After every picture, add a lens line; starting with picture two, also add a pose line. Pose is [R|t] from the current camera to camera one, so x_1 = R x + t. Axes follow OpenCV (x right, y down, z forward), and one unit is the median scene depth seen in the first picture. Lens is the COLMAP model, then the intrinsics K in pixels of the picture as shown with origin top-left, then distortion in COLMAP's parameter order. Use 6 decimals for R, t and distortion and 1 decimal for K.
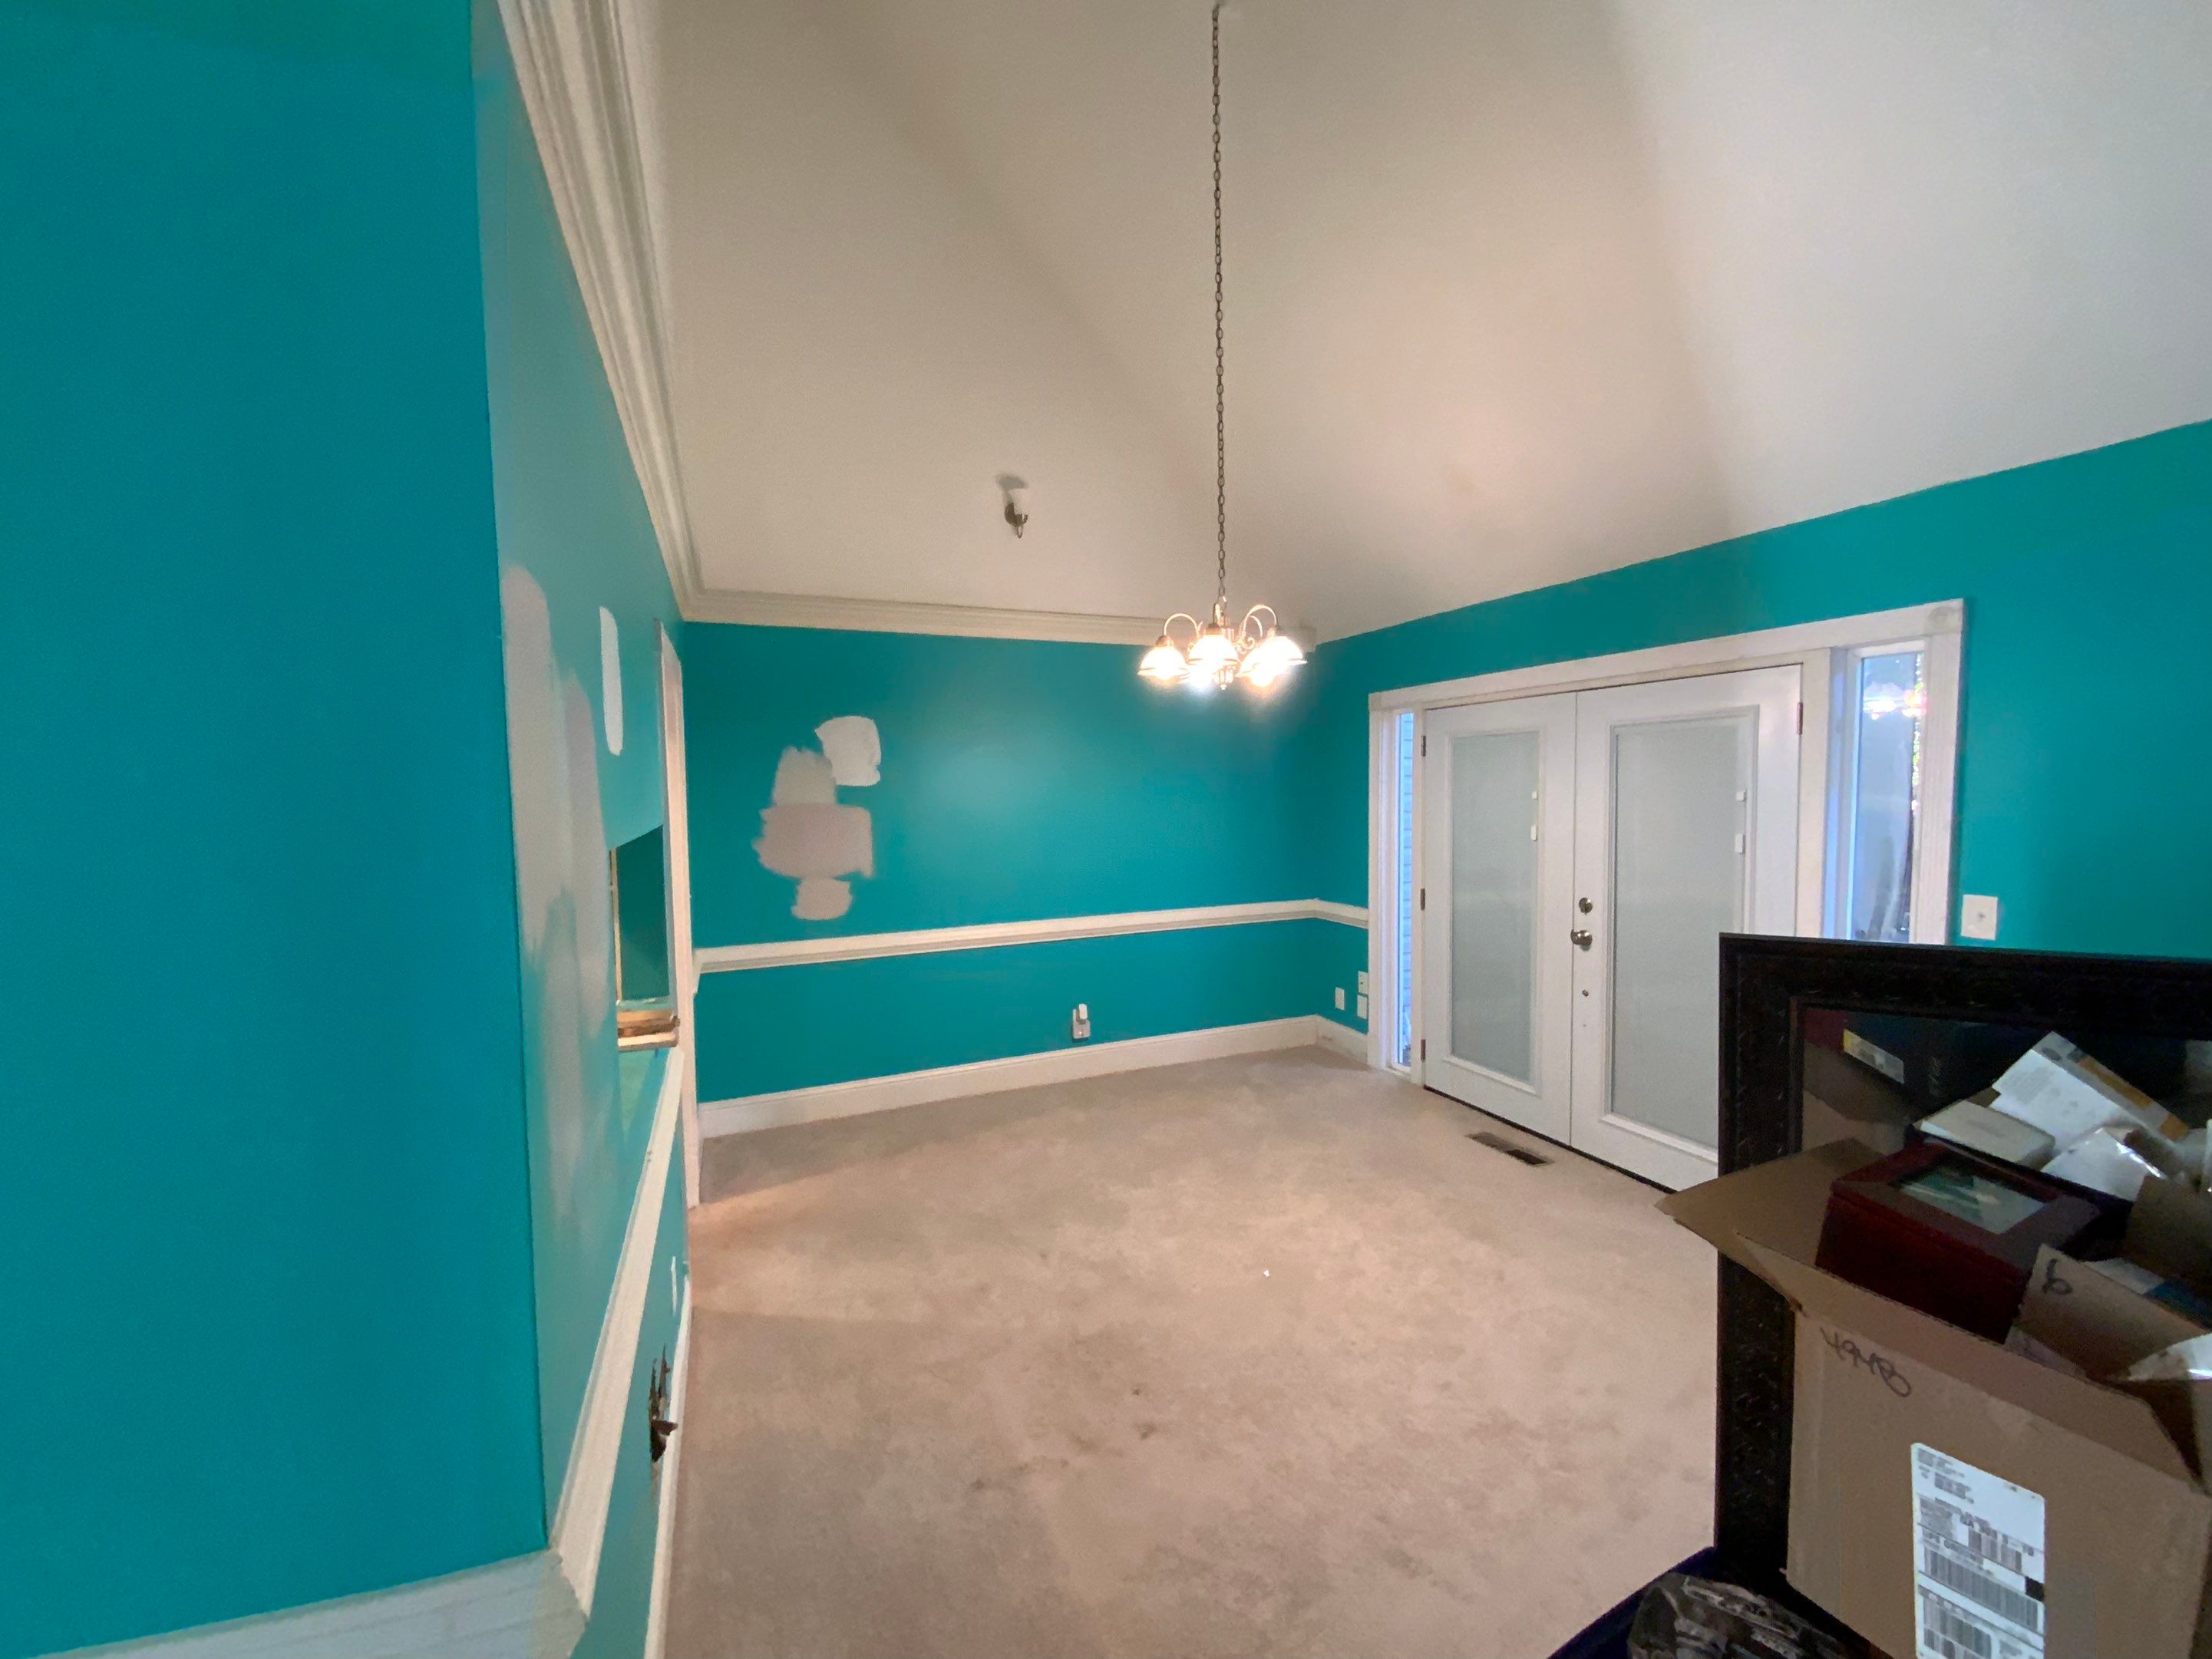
lens RADIAL K [[910.8, 0, 1096.7], [0, 910.8, 830.8], [0, 0, 1]] dist [0.002132, -0.000262]
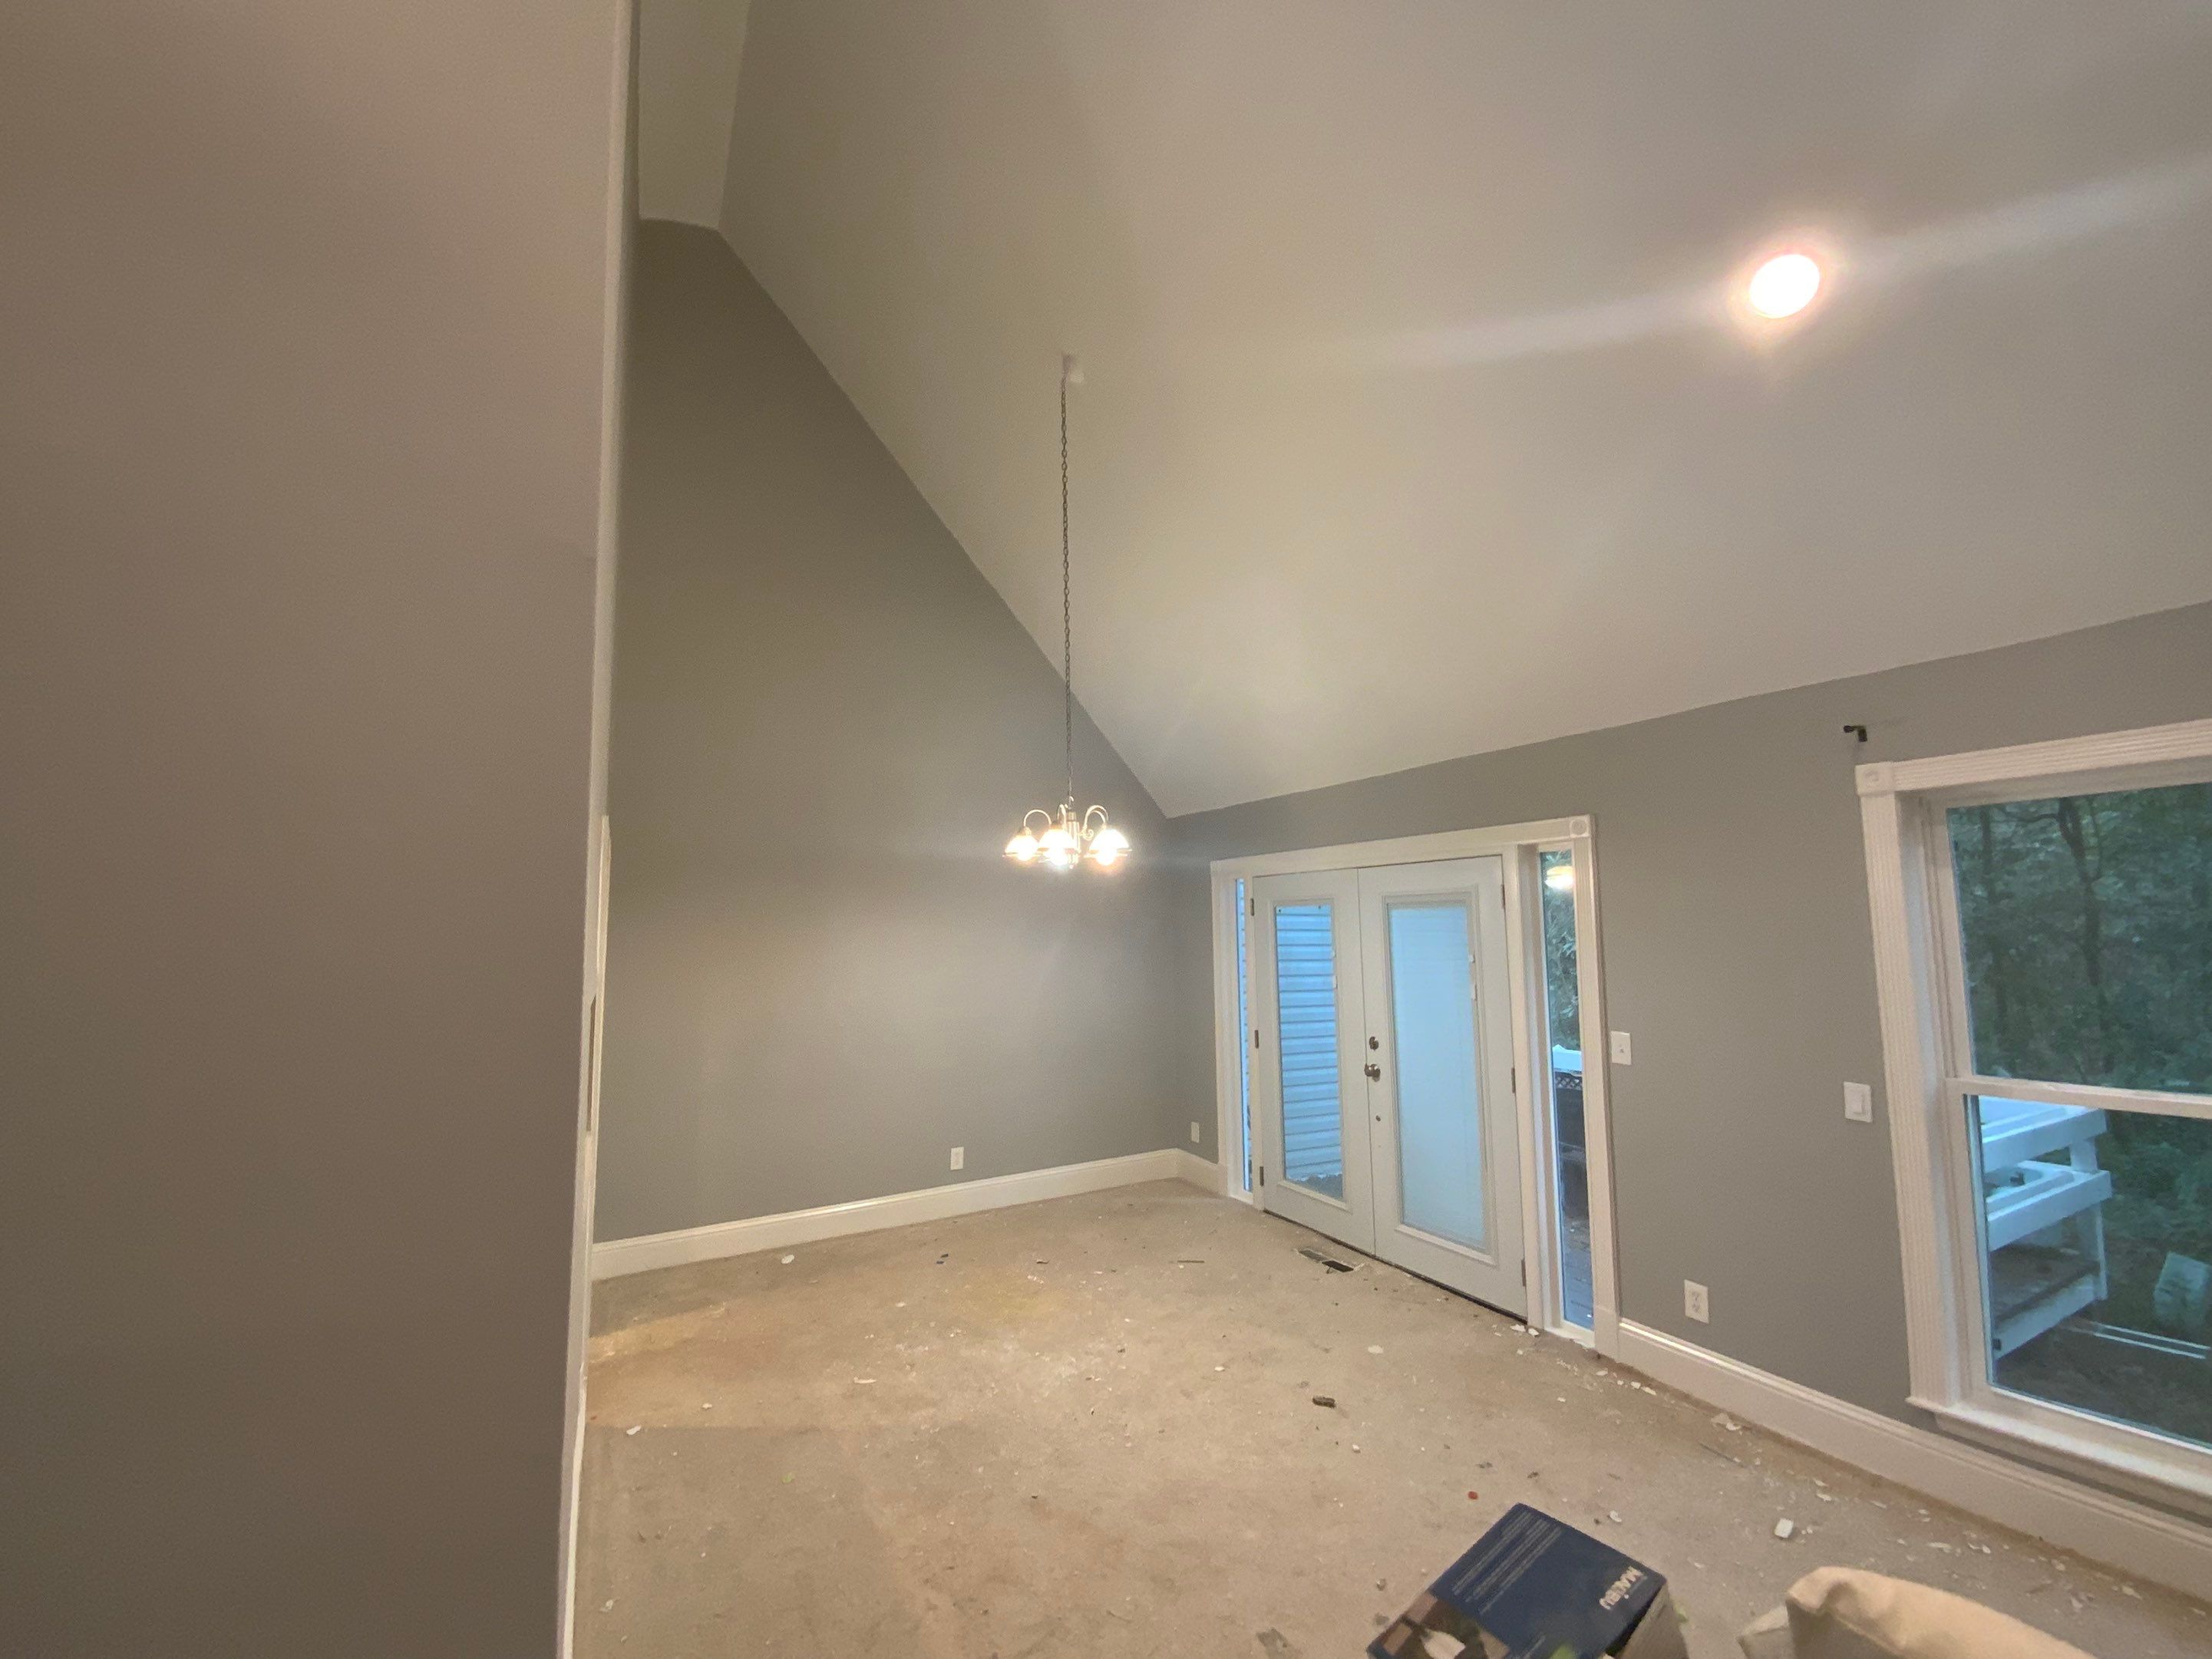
lens RADIAL K [[910.8, 0, 1097.6], [0, 910.8, 822.1], [0, 0, 1]] dist [0.002132, -0.000262]
pose [[0.994389, 0.014611, 0.104767, 0.037080], [0.002650, 0.986663, -0.162753, -0.012545], [-0.105748, 0.162117, 0.981089, -0.202342]]
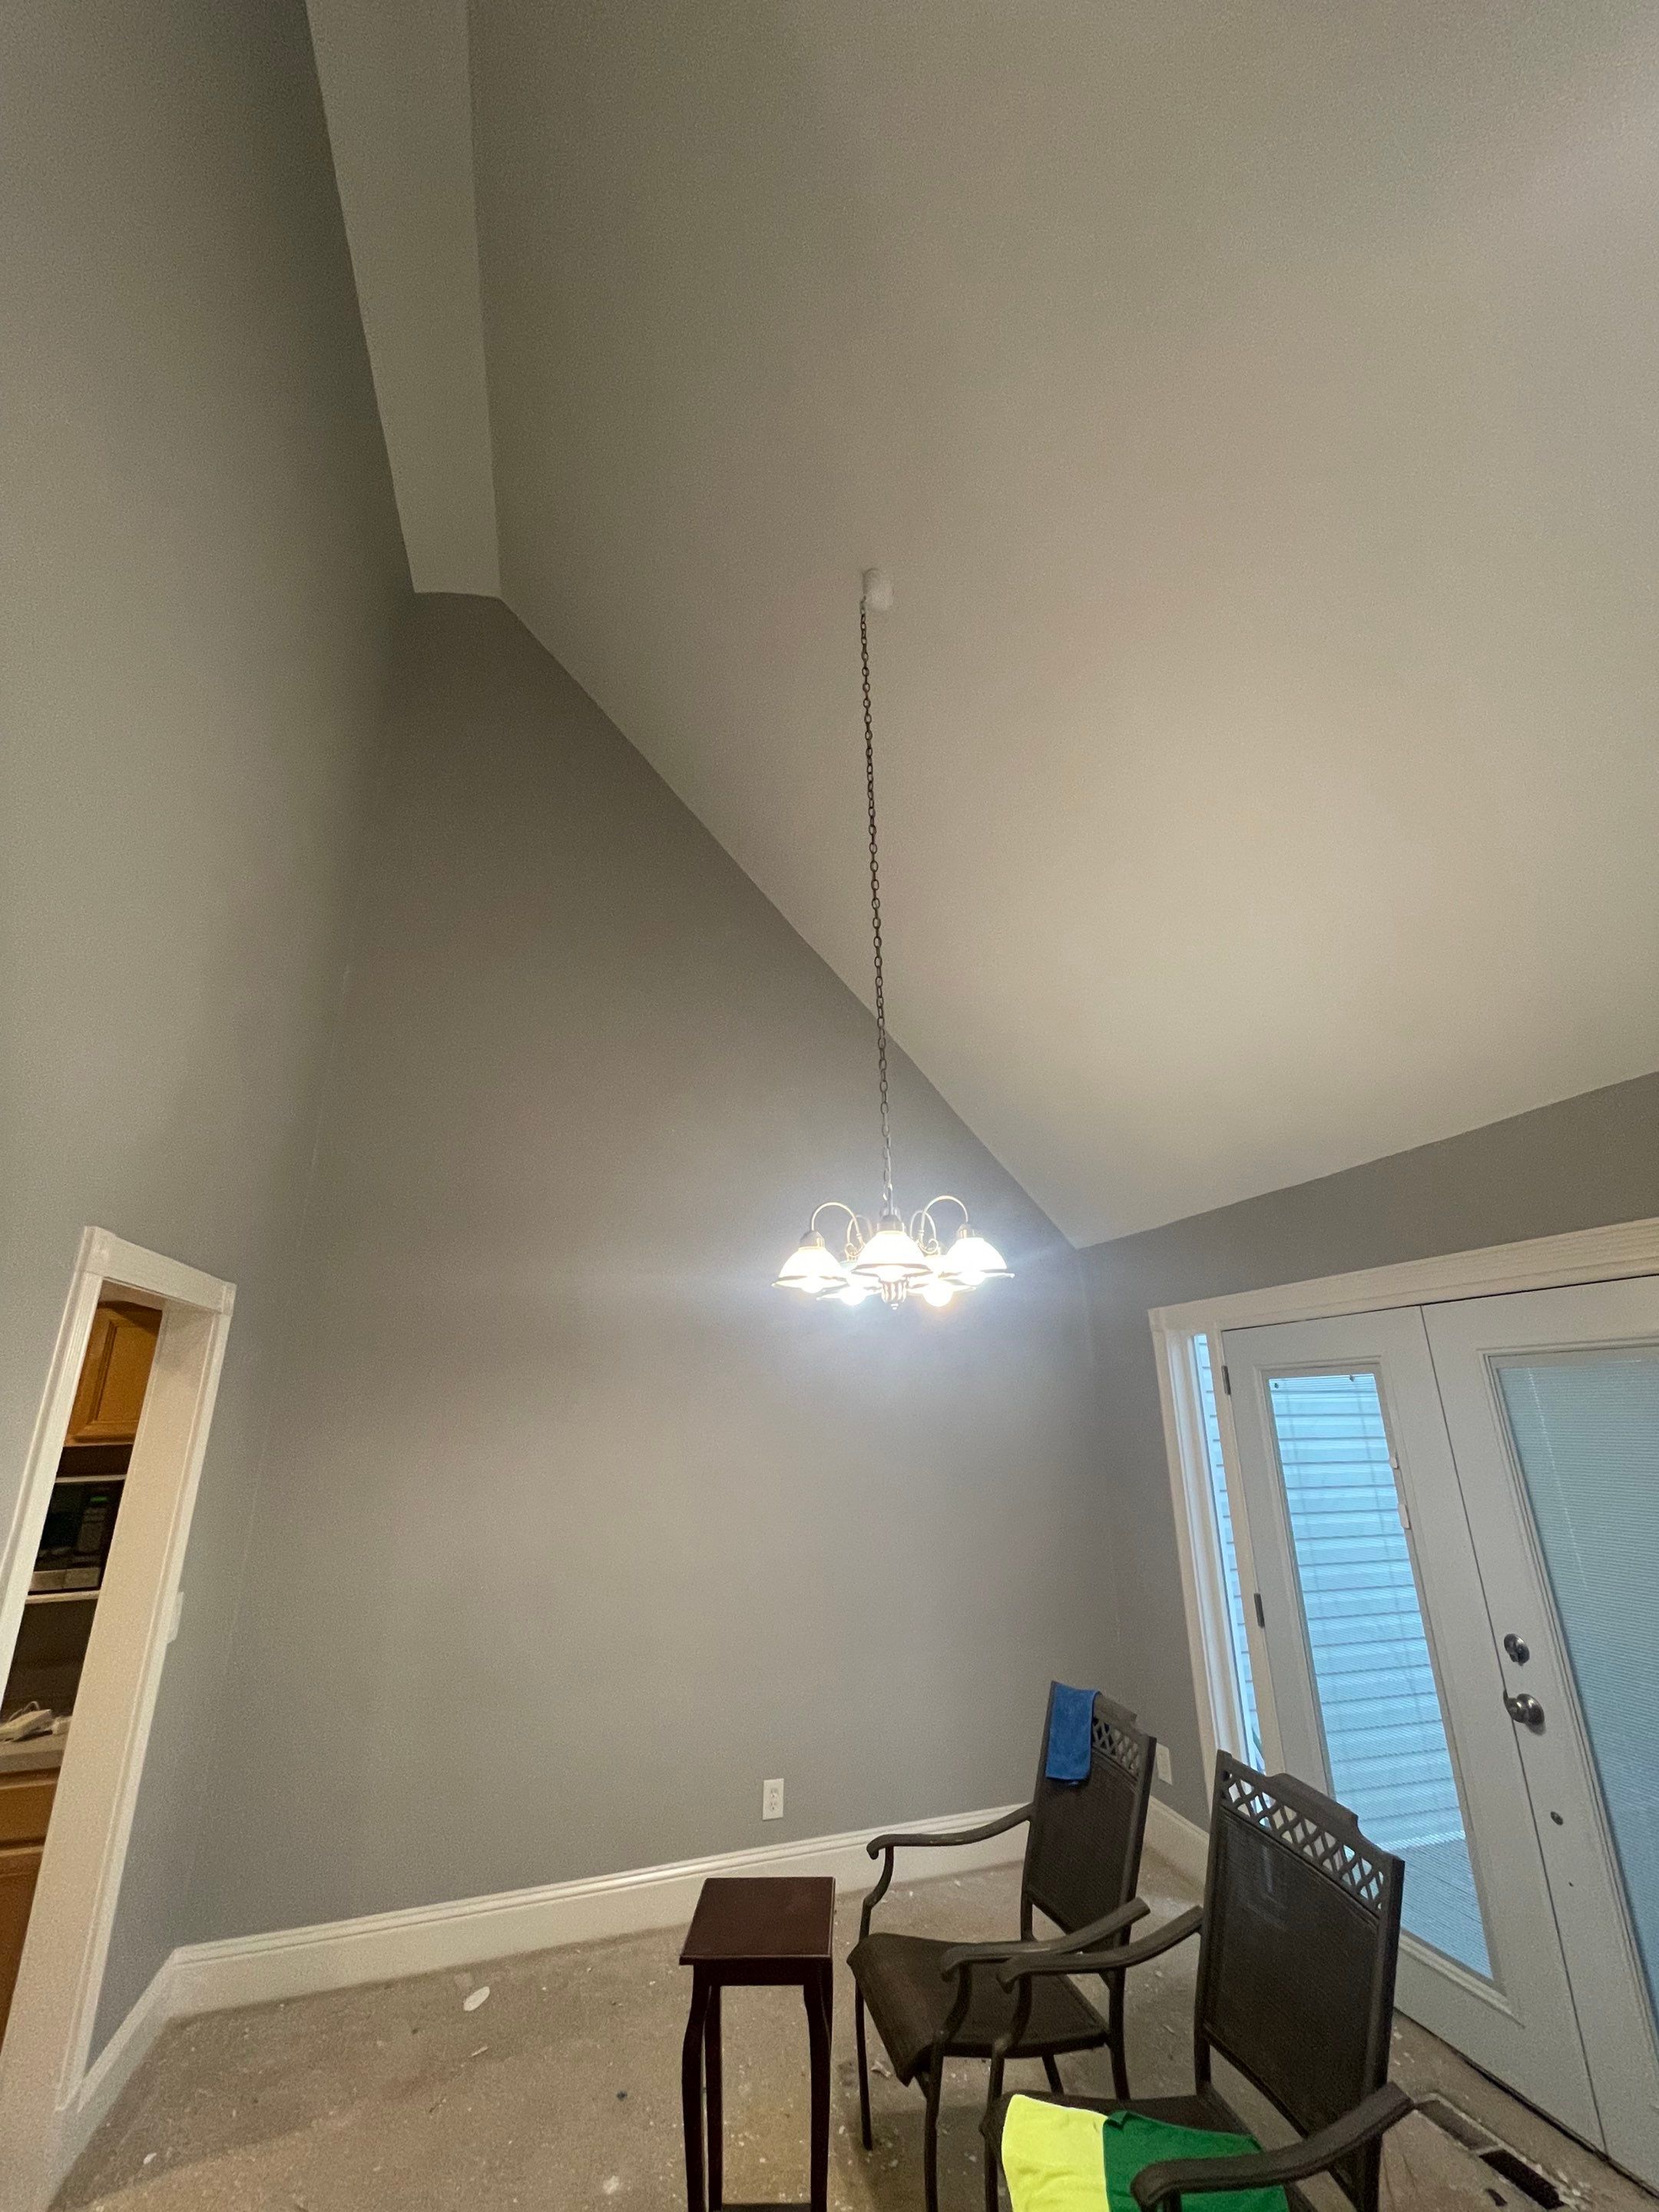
lens RADIAL K [[910.9, 0, 821.6], [0, 910.9, 1102.7], [0, 0, 1]] dist [0.002132, -0.000262]
pose [[0.995266, -0.031136, -0.092066, 0.127763], [-0.004576, 0.931233, -0.364396, -0.037913], [0.097081, 0.363092, 0.926682, 0.231623]]
